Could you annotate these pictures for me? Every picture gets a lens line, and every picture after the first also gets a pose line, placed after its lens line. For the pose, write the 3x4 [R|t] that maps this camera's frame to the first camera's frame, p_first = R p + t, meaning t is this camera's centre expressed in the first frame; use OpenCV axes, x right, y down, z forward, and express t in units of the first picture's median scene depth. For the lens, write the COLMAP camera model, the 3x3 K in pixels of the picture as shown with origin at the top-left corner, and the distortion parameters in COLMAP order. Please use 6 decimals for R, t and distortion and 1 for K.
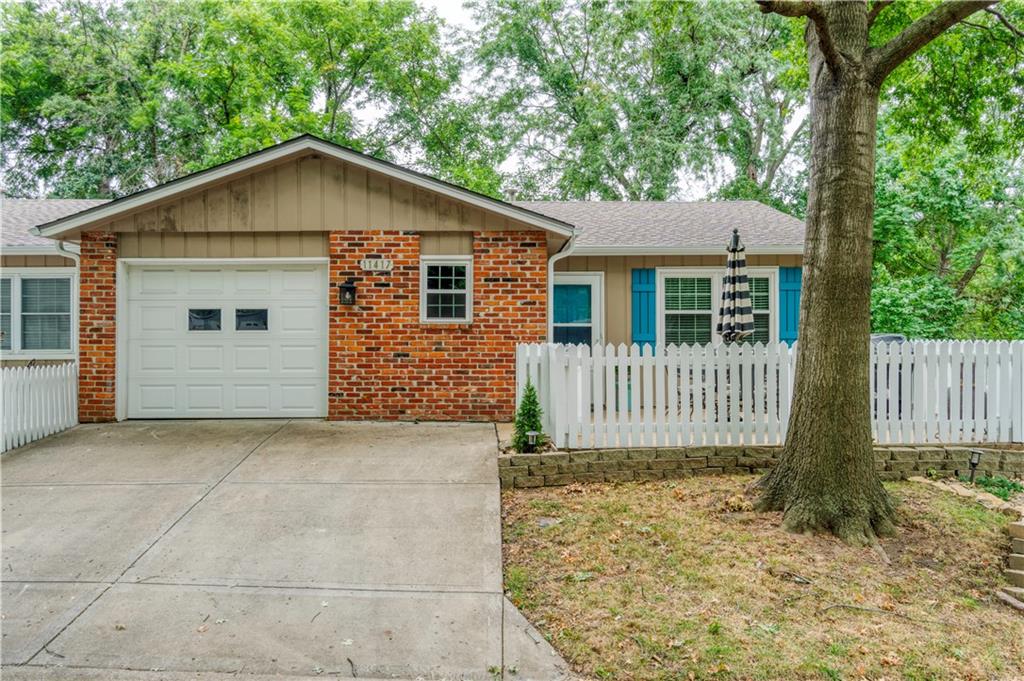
lens RADIAL K [[794.3, 0, 512.0], [0, 794.3, 340.5], [0, 0, 1]] dist [0.000045, 0.001546]
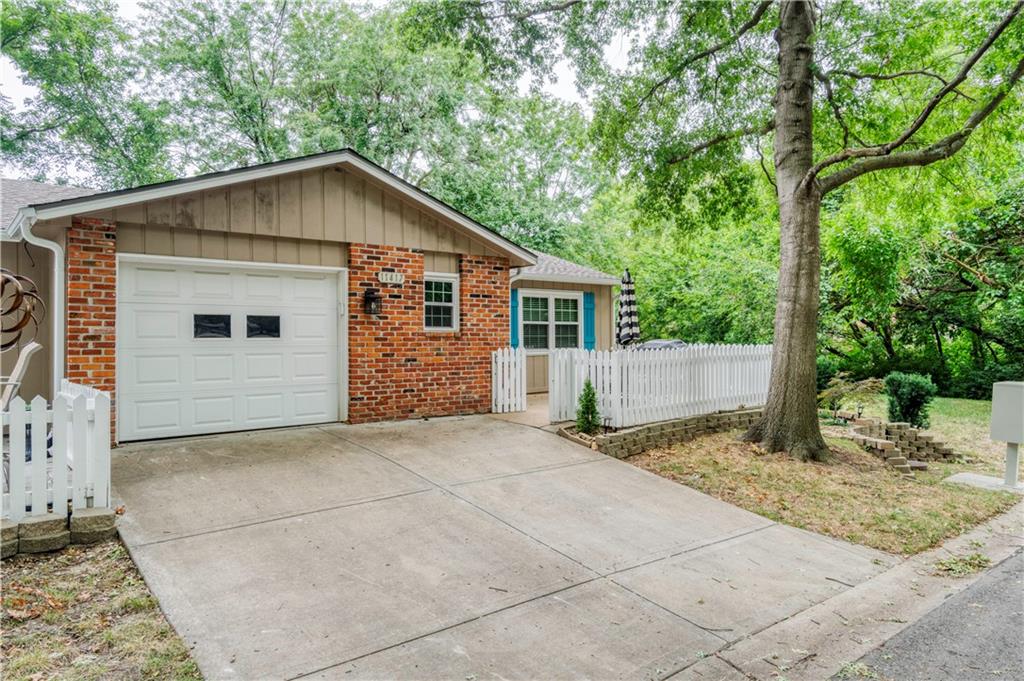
lens RADIAL K [[655.2, 0, 512.0], [0, 655.2, 340.5], [0, 0, 1]] dist [-0.002078, -0.000644]
pose [[0.776279, -0.003535, 0.630380, -0.608607], [0.000395, 0.999987, 0.005121, -0.013724], [-0.630390, -0.003726, 0.776270, 0.196242]]
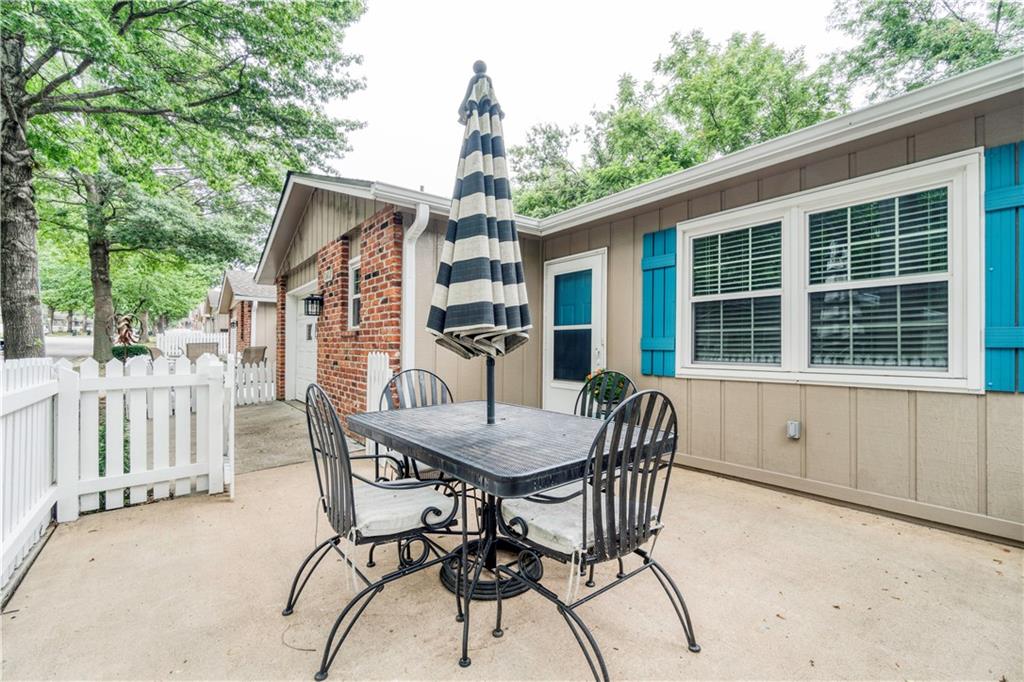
lens RADIAL K [[444.7, 0, 513.6], [0, 444.7, 339.7], [0, 0, 1]] dist [-0.003501, 0.000000]
pose [[0.591765, -0.008045, -0.806070, 0.444422], [0.001347, 0.999959, -0.008991, -0.005482], [0.806109, 0.004235, 0.591752, 0.849455]]
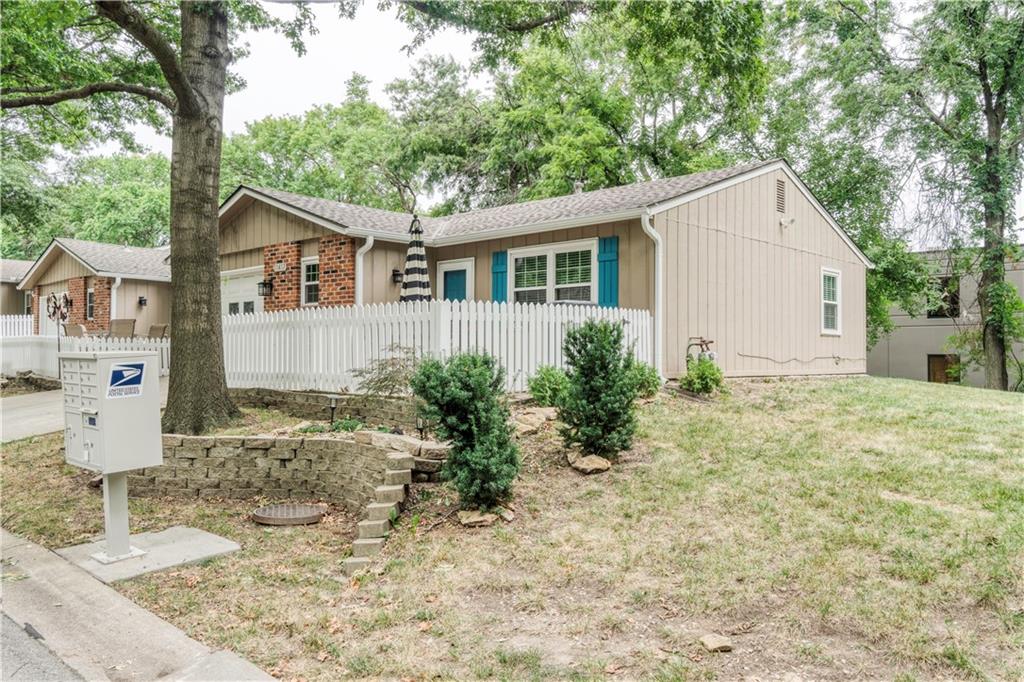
lens RADIAL K [[794.3, 0, 512.0], [0, 794.3, 341.0], [0, 0, 1]] dist [0.000045, 0.001546]
pose [[0.715434, -0.004886, -0.698663, 1.135556], [0.005125, 0.999985, -0.001746, 0.043292], [0.698661, -0.002331, 0.715449, 0.261839]]
